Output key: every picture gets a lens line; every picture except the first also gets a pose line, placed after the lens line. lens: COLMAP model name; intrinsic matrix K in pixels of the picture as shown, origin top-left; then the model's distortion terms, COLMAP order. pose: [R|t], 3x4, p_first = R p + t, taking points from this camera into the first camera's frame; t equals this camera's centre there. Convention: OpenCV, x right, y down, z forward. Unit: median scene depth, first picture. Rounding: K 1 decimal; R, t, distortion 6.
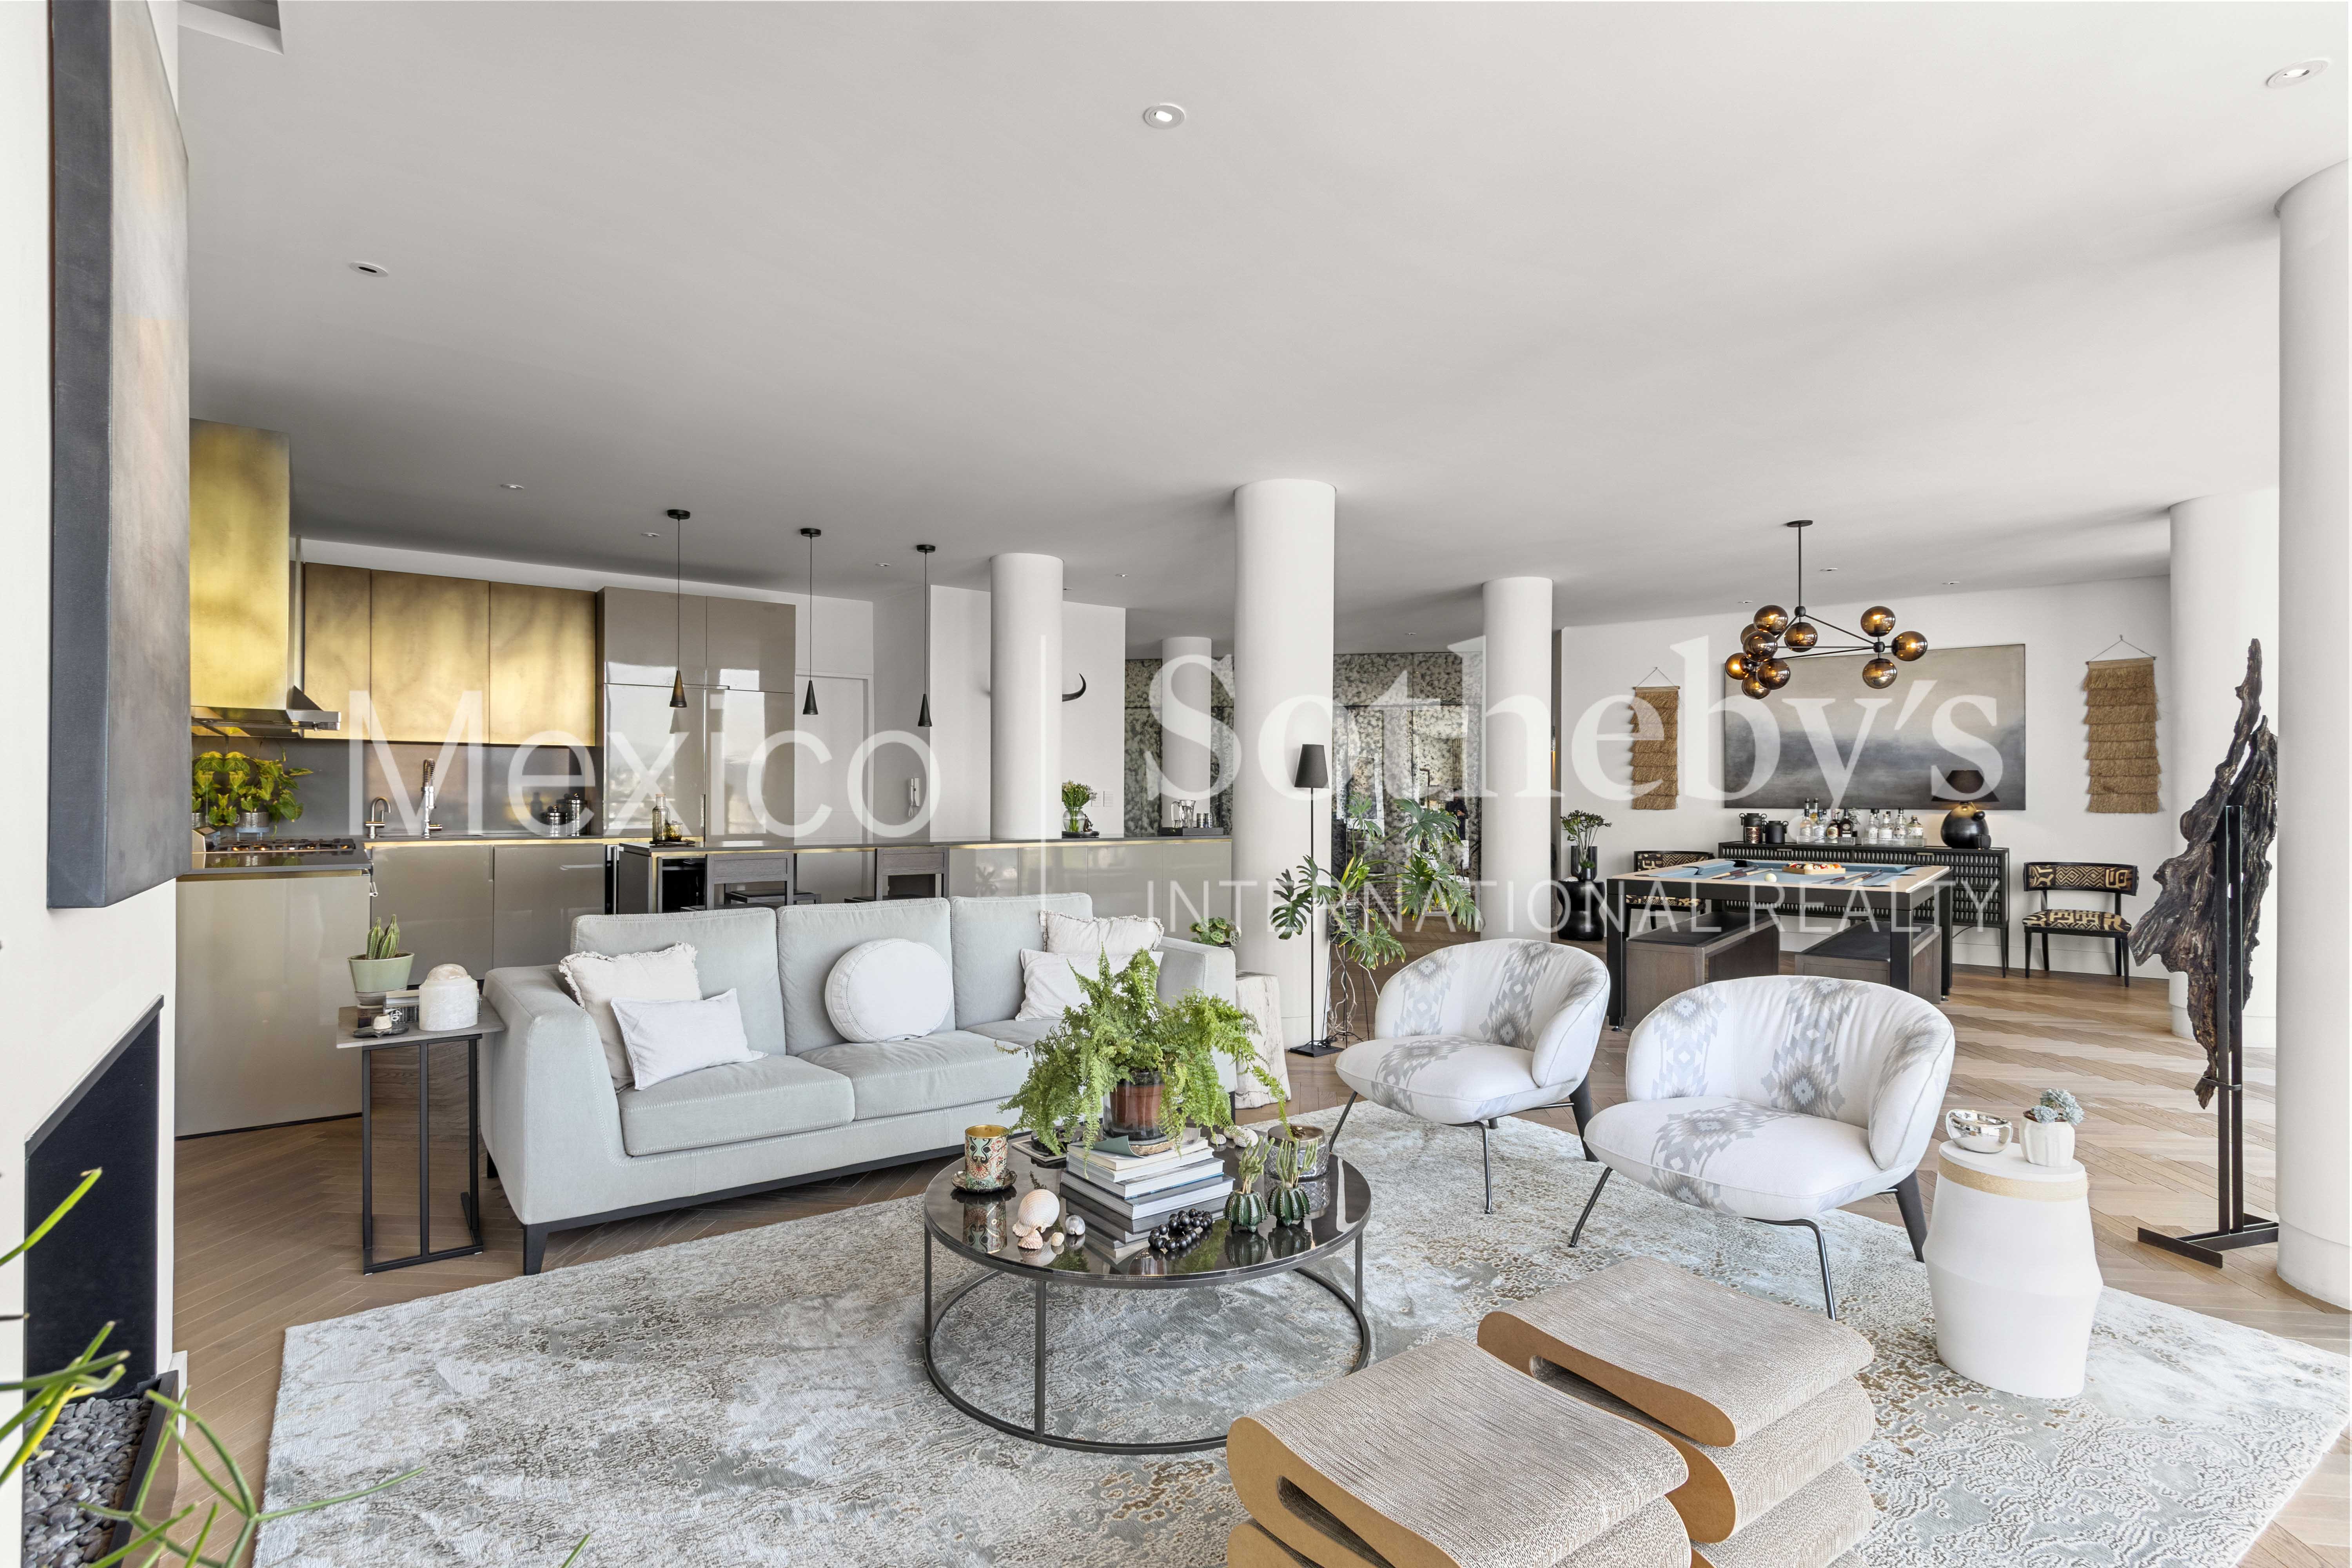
lens RADIAL K [[1182.9, 0, 1185.1], [0, 1182.9, 793.8], [0, 0, 1]] dist [0.022028, -0.015676]
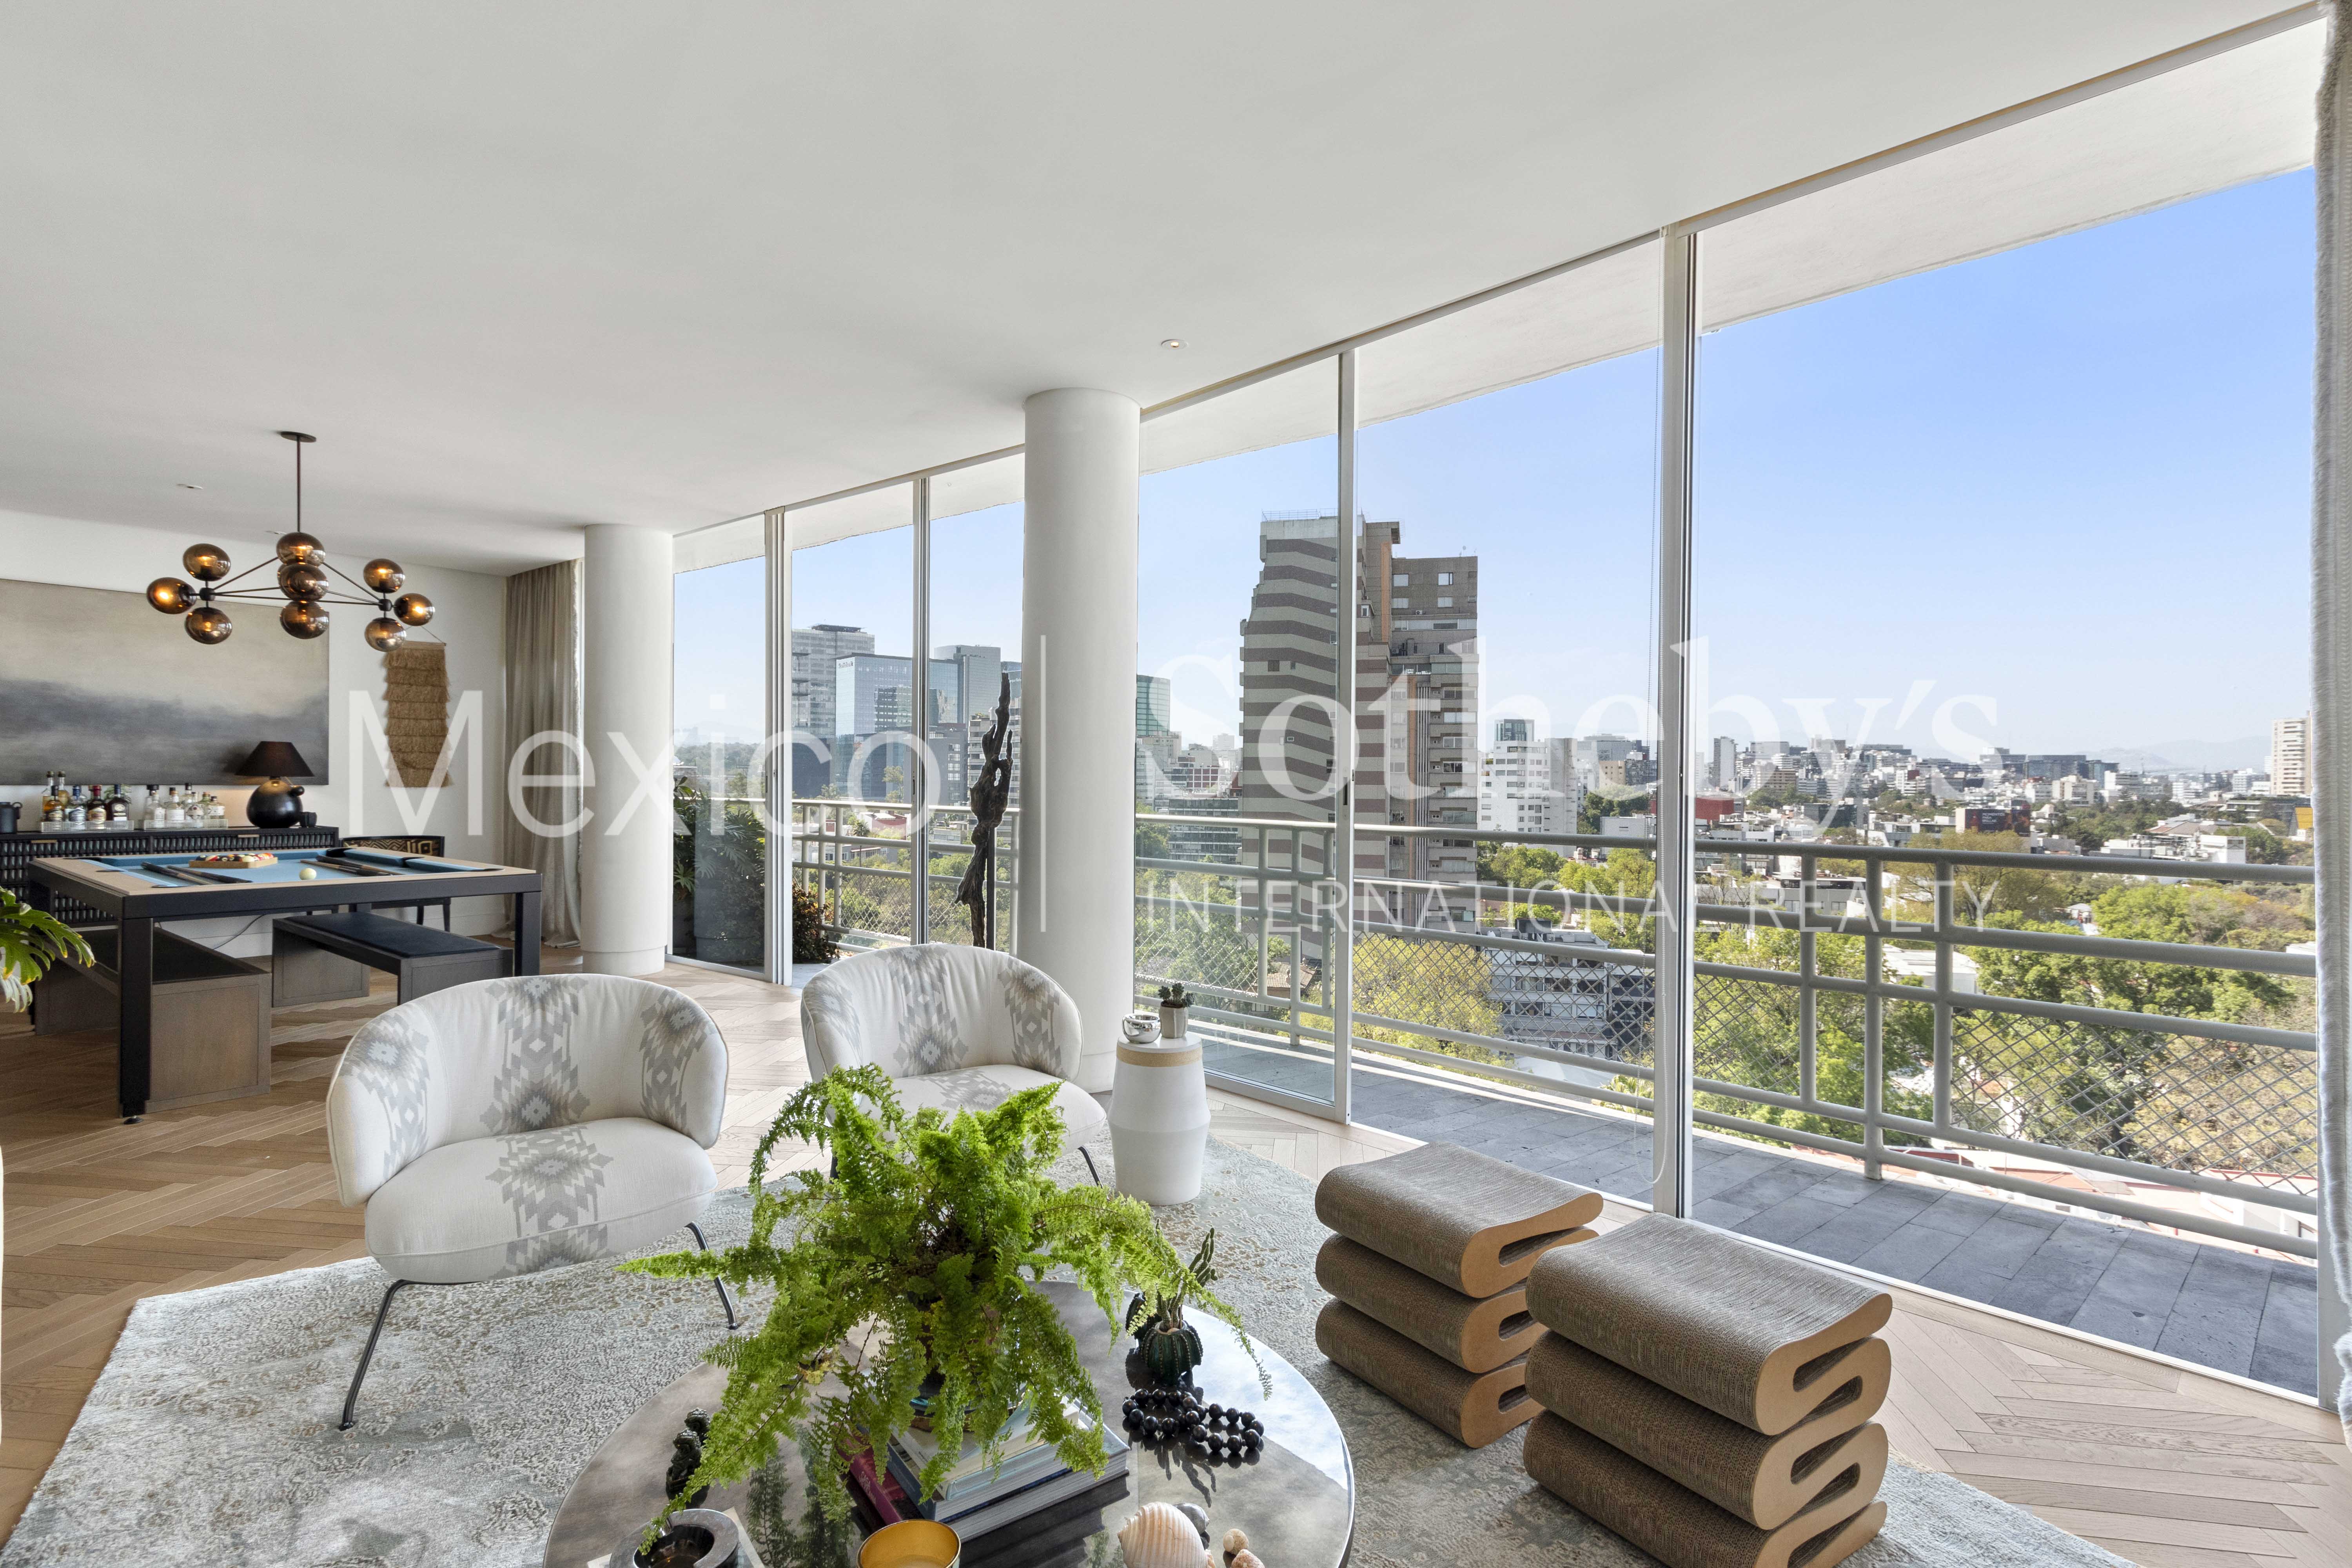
lens RADIAL K [[1133.3, 0, 1177.3], [0, 1133.3, 756.5], [0, 0, 1]] dist [0.018380, -0.000089]
pose [[0.008631, 0.017784, 0.999805, -0.245535], [-0.012588, 0.999765, -0.017675, -0.001886], [-0.999884, -0.012433, 0.008853, 0.365319]]
